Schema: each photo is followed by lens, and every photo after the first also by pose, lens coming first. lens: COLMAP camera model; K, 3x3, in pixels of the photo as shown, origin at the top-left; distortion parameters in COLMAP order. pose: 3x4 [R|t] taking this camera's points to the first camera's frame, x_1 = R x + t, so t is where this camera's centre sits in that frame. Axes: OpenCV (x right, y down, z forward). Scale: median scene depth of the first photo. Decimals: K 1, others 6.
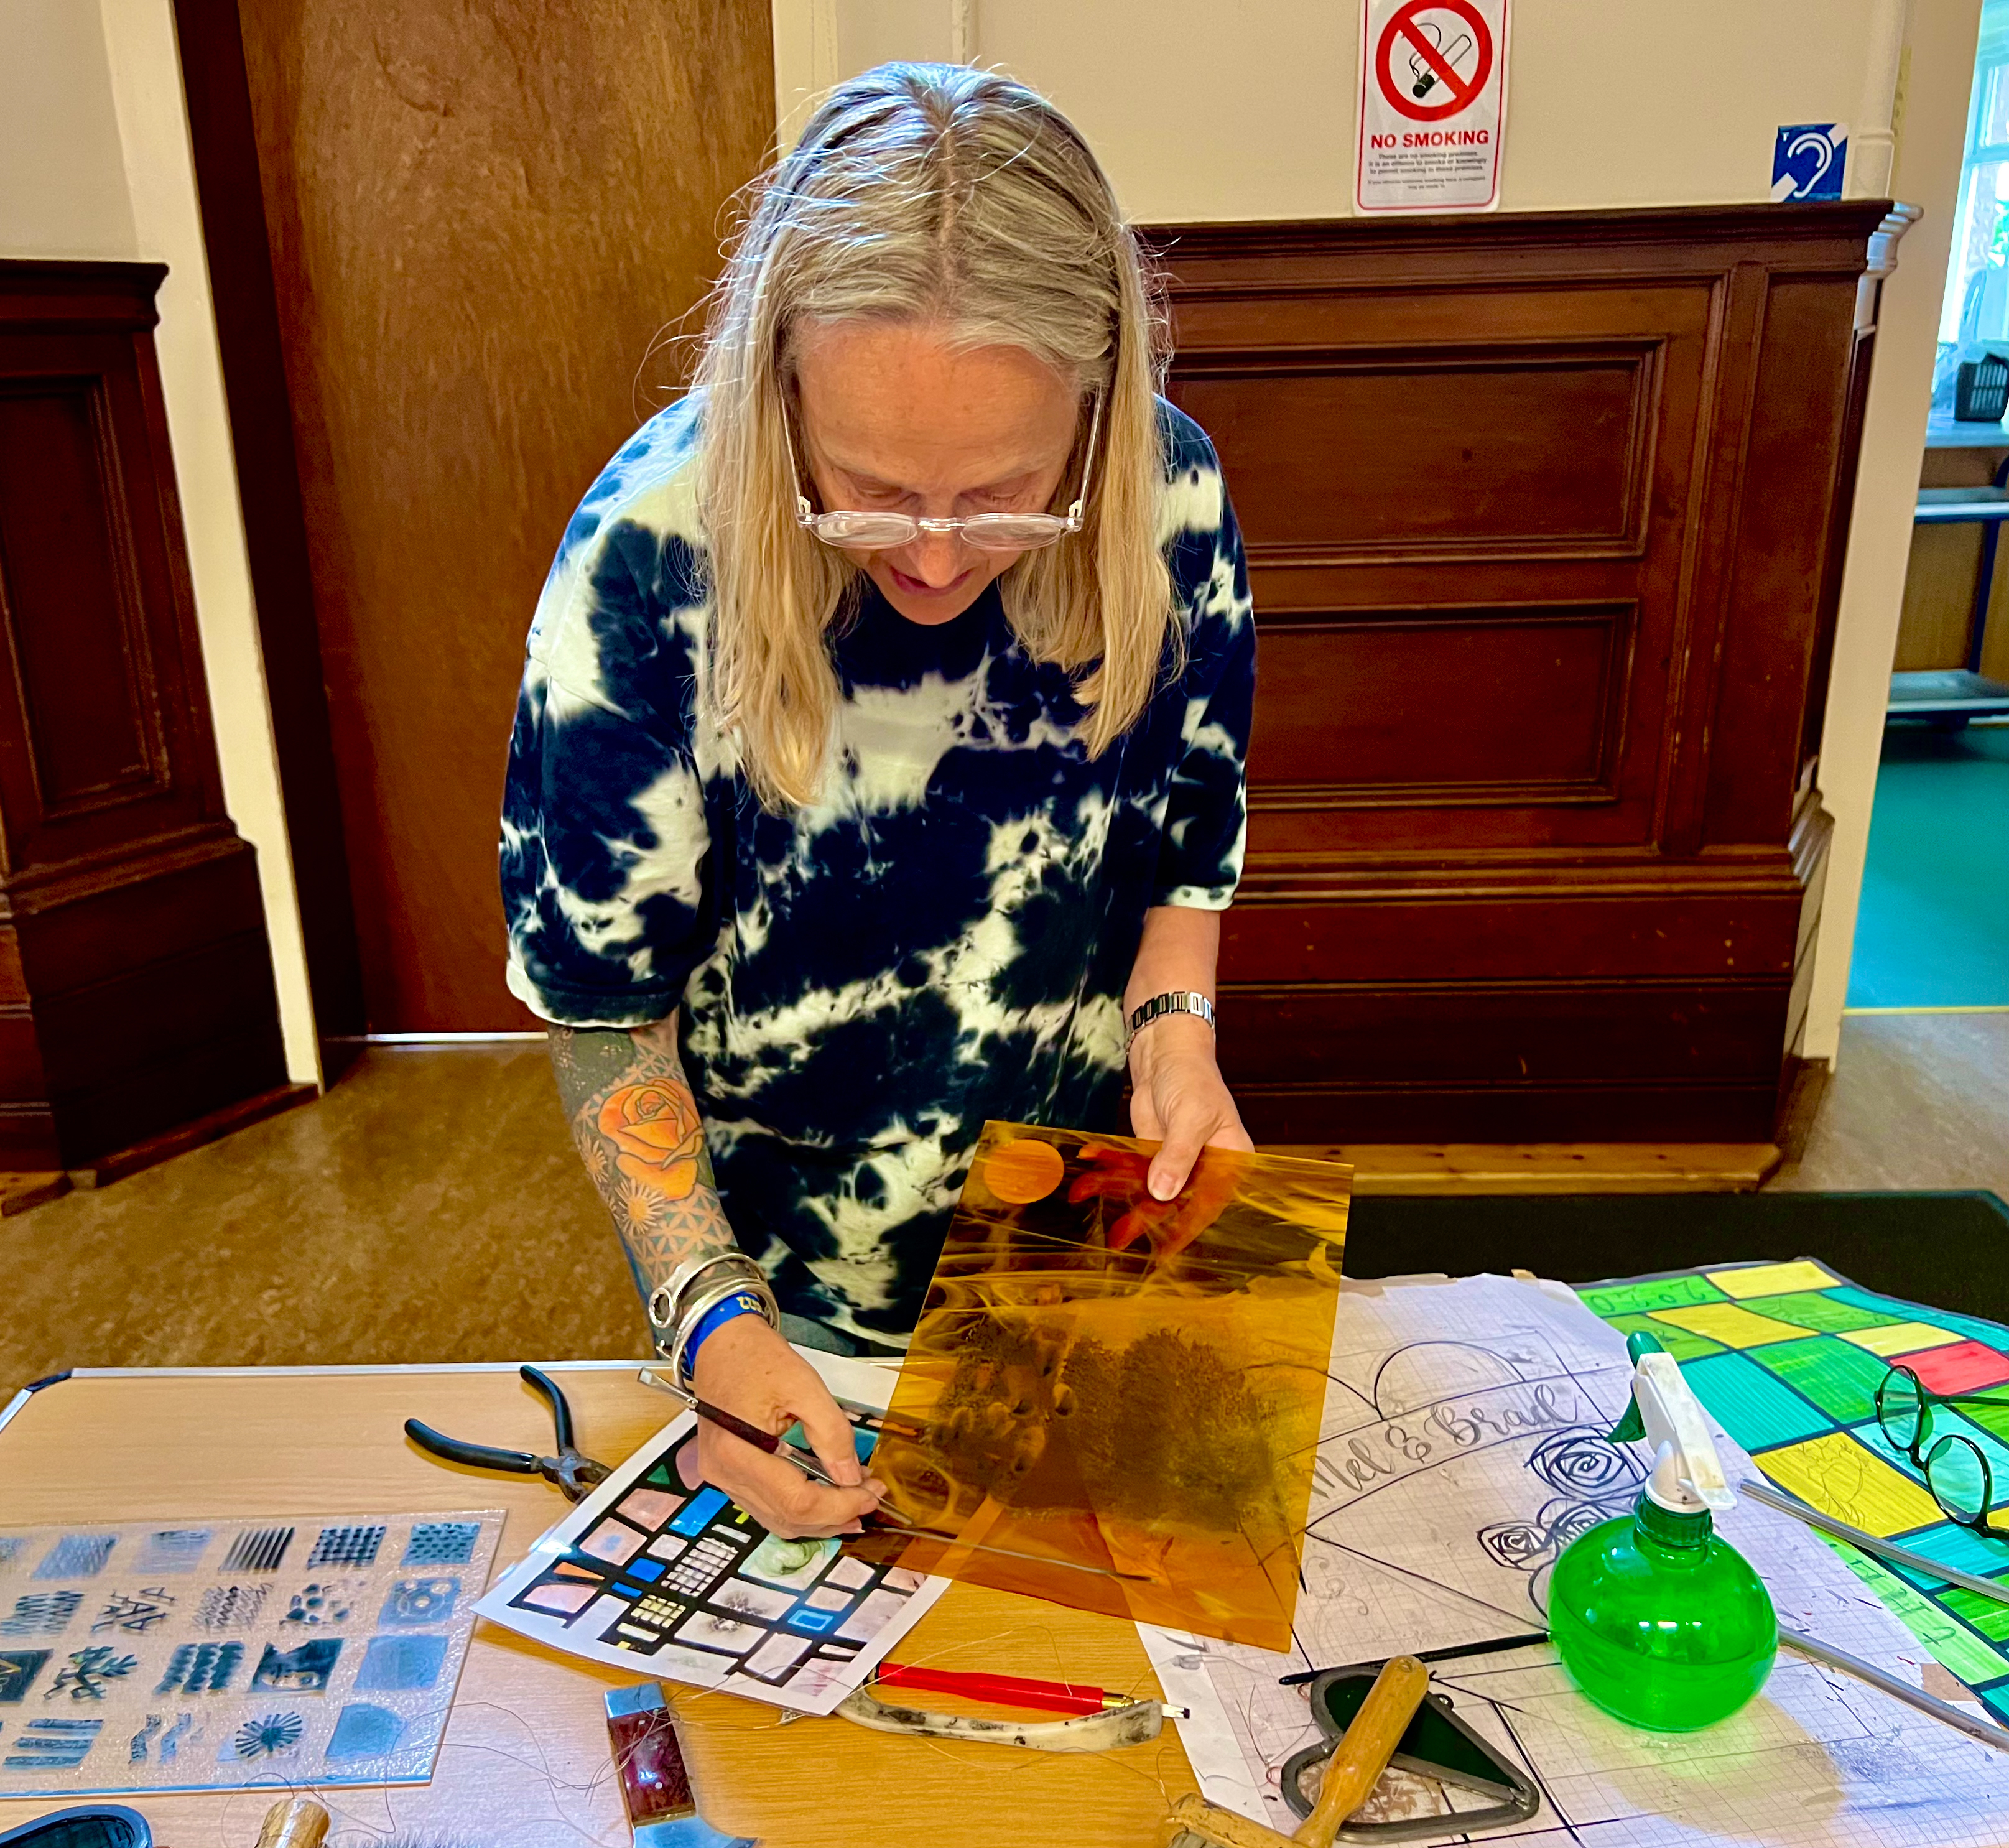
lens RADIAL K [[1817.6, 0, 951.8], [0, 1817.6, 894.6], [0, 0, 1]] dist [0.031571, -0.015287]
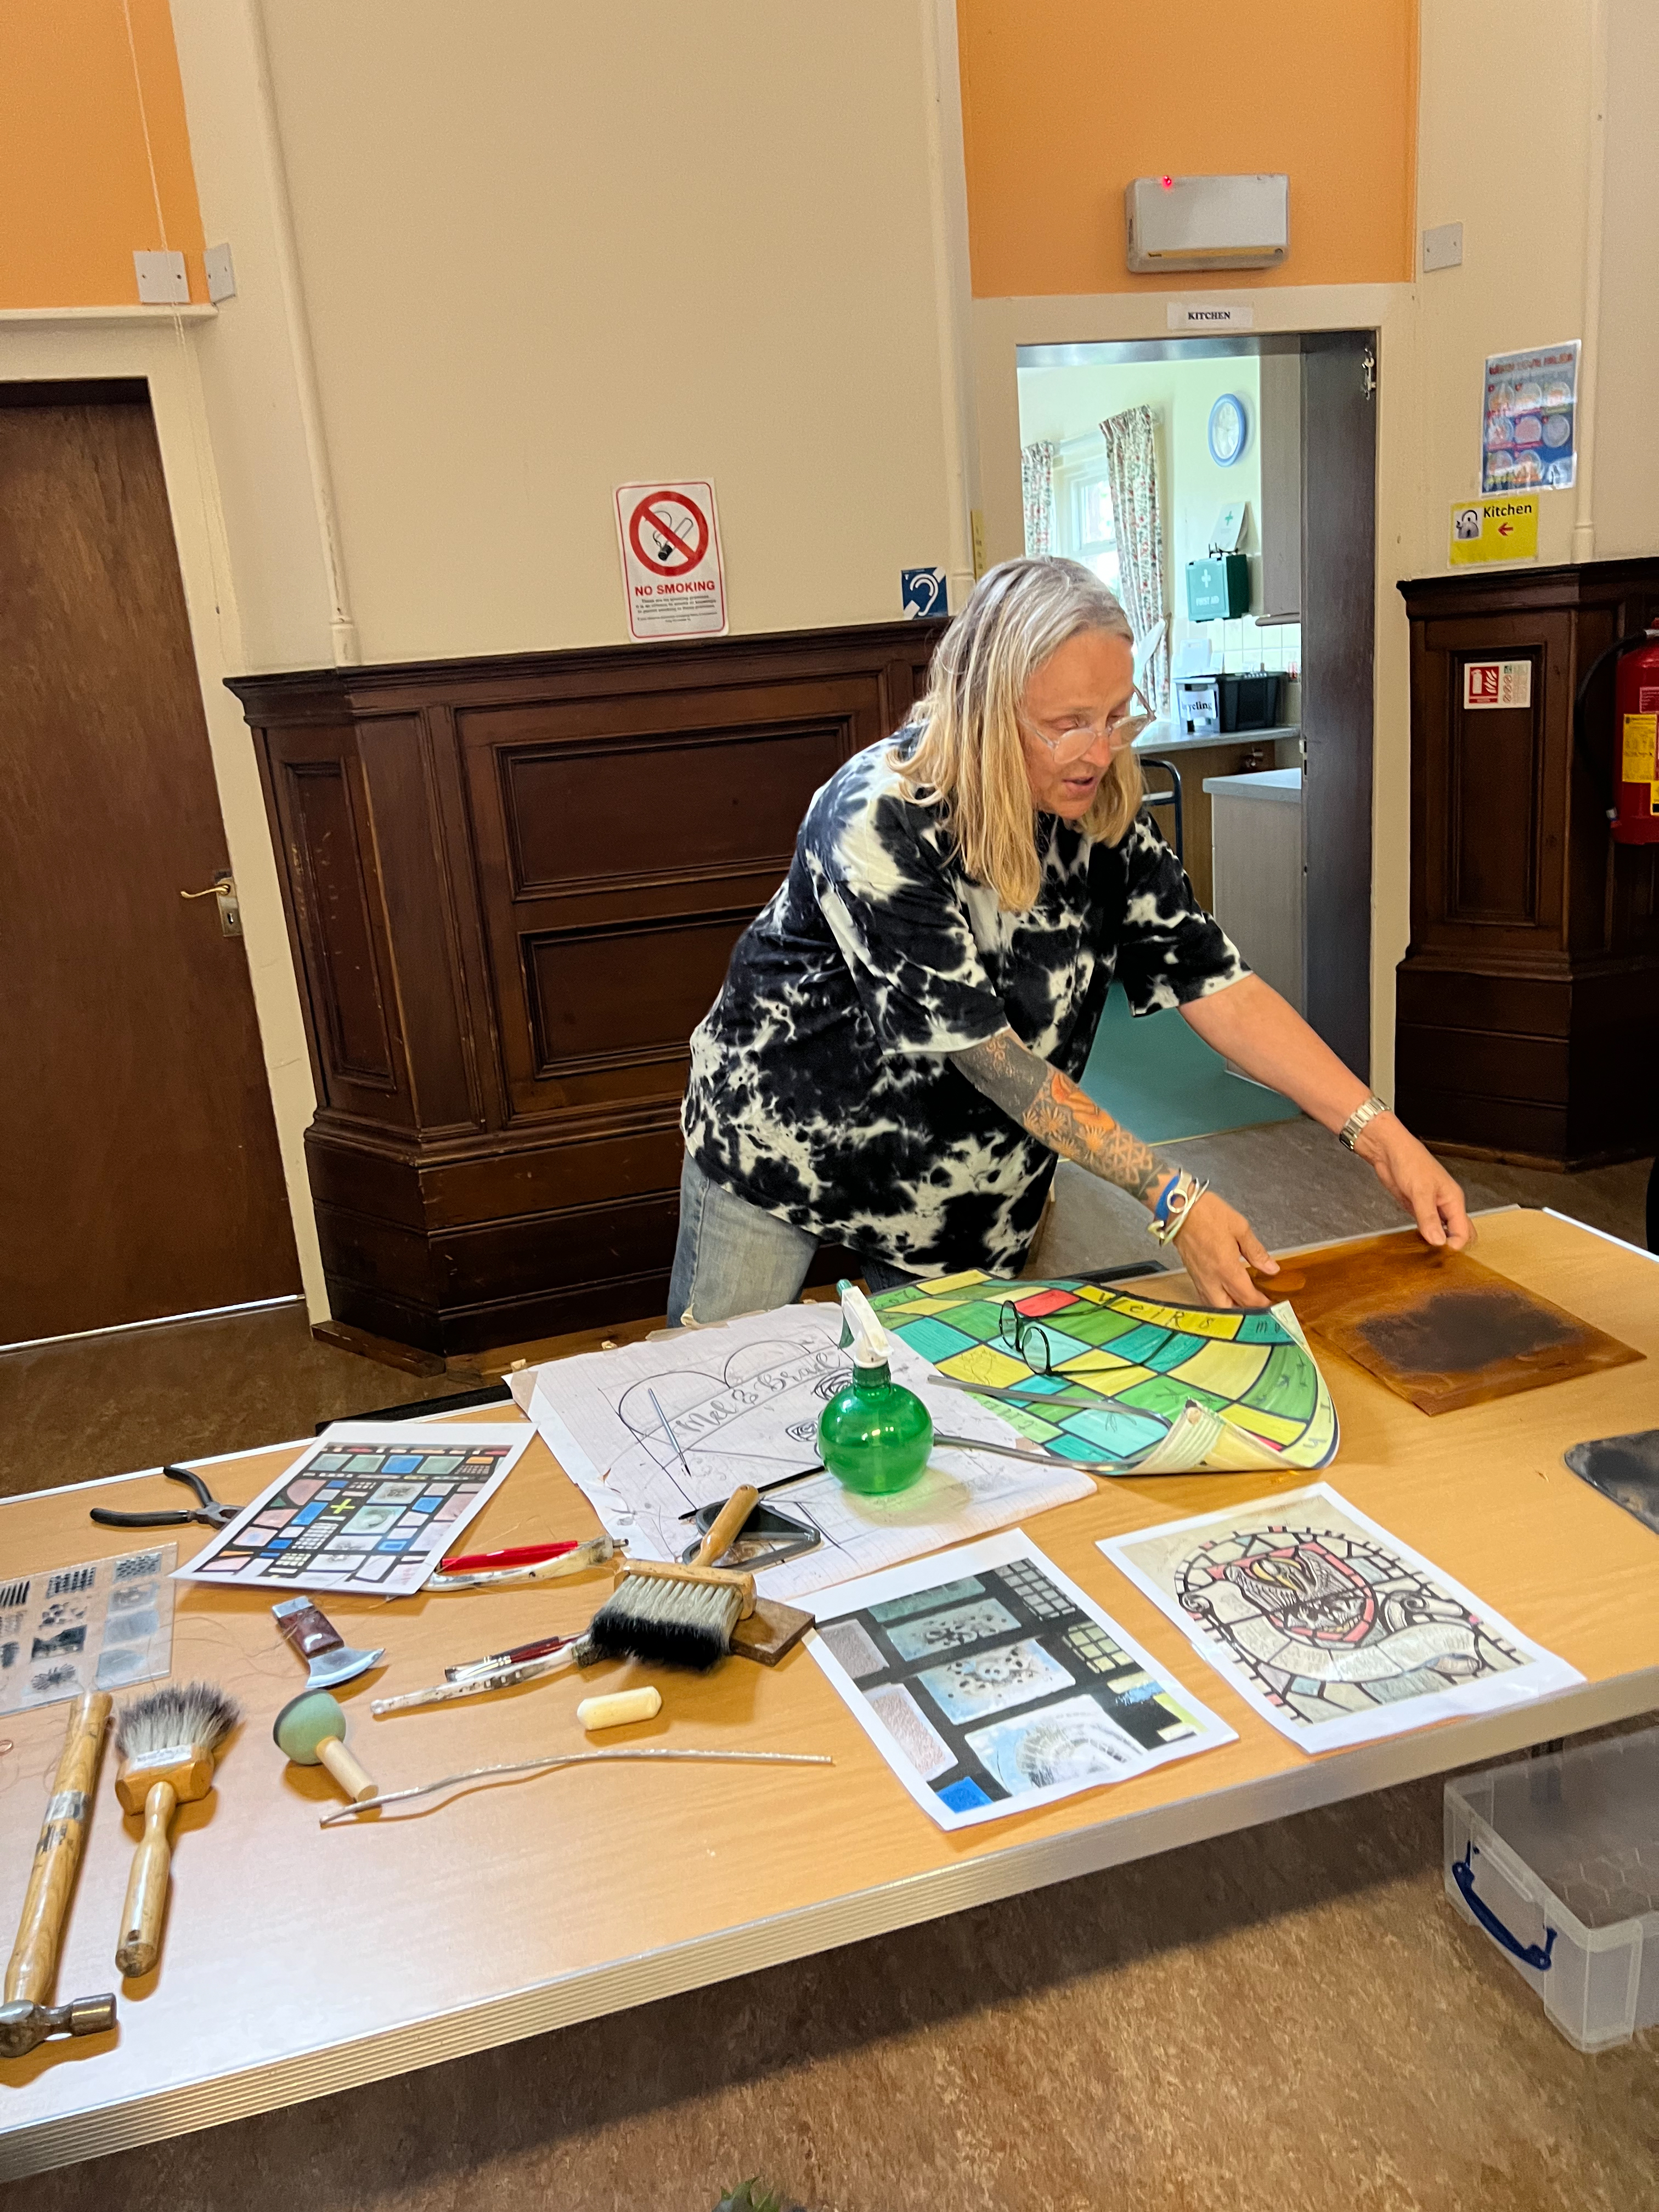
lens RADIAL K [[1611.1, 0, 829.5], [0, 1611.1, 1106.0], [0, 0, 1]] dist [0.070625, -0.134973]
pose [[0.954196, -0.132520, 0.268234, -0.040417], [0.146140, 0.988766, -0.031370, 0.102000], [-0.261063, 0.069133, 0.962843, -0.497682]]
